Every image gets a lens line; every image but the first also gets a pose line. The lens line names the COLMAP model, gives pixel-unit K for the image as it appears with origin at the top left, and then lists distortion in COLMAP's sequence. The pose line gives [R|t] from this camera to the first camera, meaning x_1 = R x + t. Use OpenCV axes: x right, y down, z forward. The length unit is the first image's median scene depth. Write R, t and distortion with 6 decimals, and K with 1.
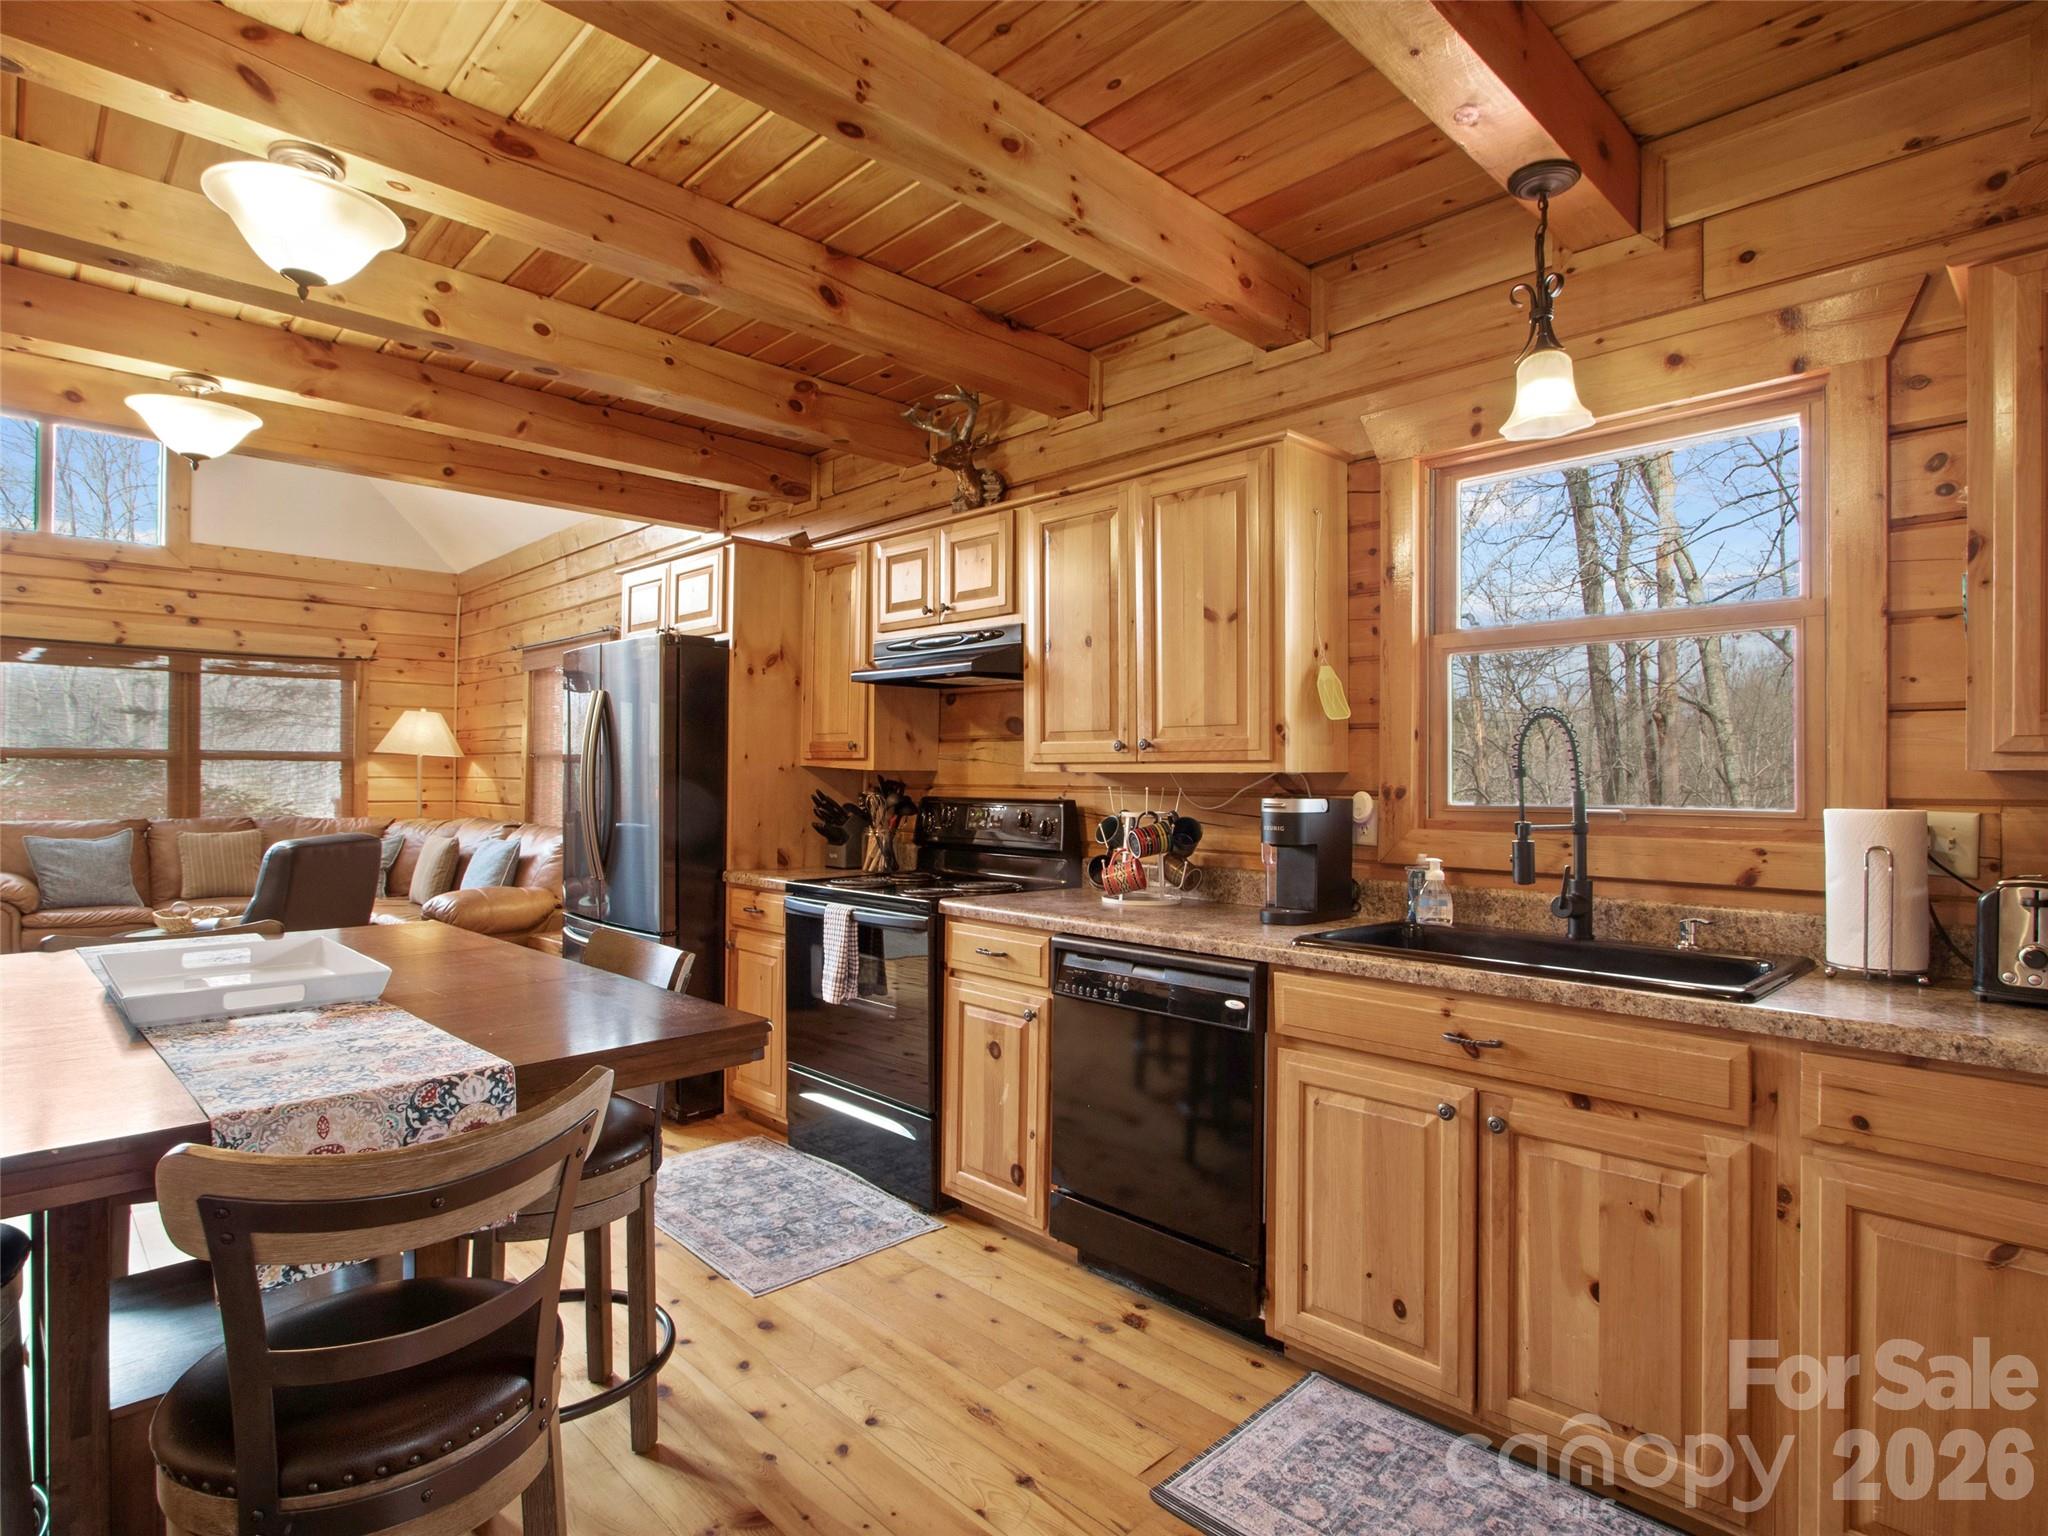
lens RADIAL K [[1082.2, 0, 1031.9], [0, 1082.2, 773.9], [0, 0, 1]] dist [-0.023995, 0.004940]
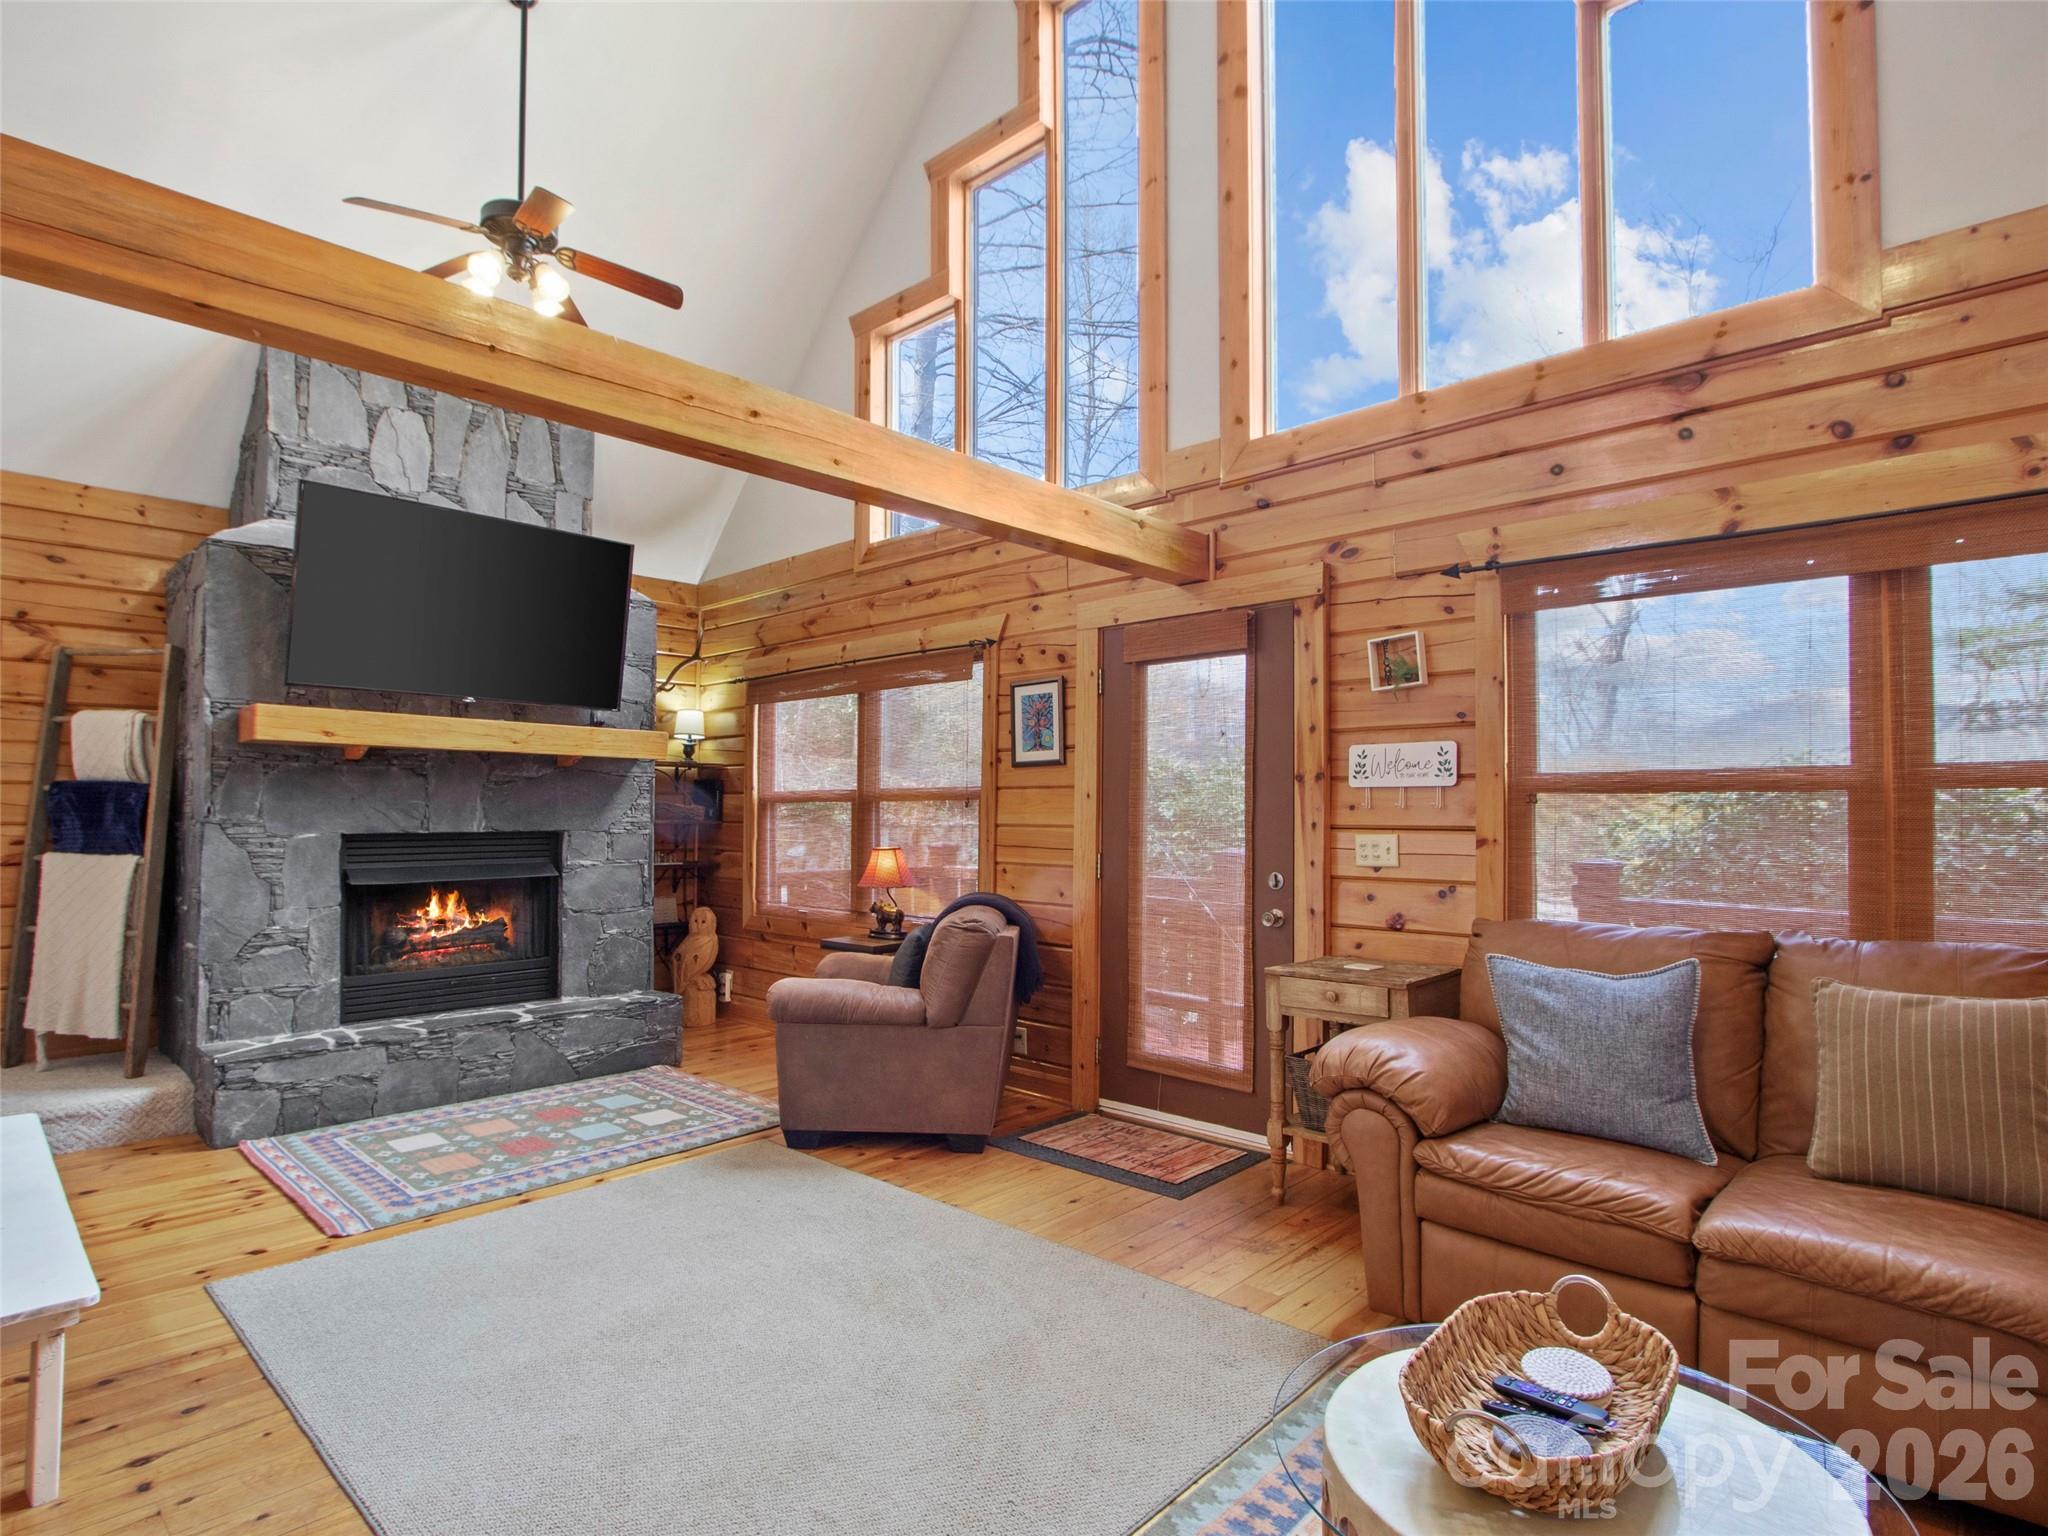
lens RADIAL K [[1082.2, 0, 1011.6], [0, 1082.2, 787.3], [0, 0, 1]] dist [-0.023995, 0.004940]
pose [[0.030608, -0.027583, -0.999151, -0.742938], [-0.001600, 0.999617, -0.027645, -0.004100], [0.999530, 0.002445, 0.030552, 1.218946]]
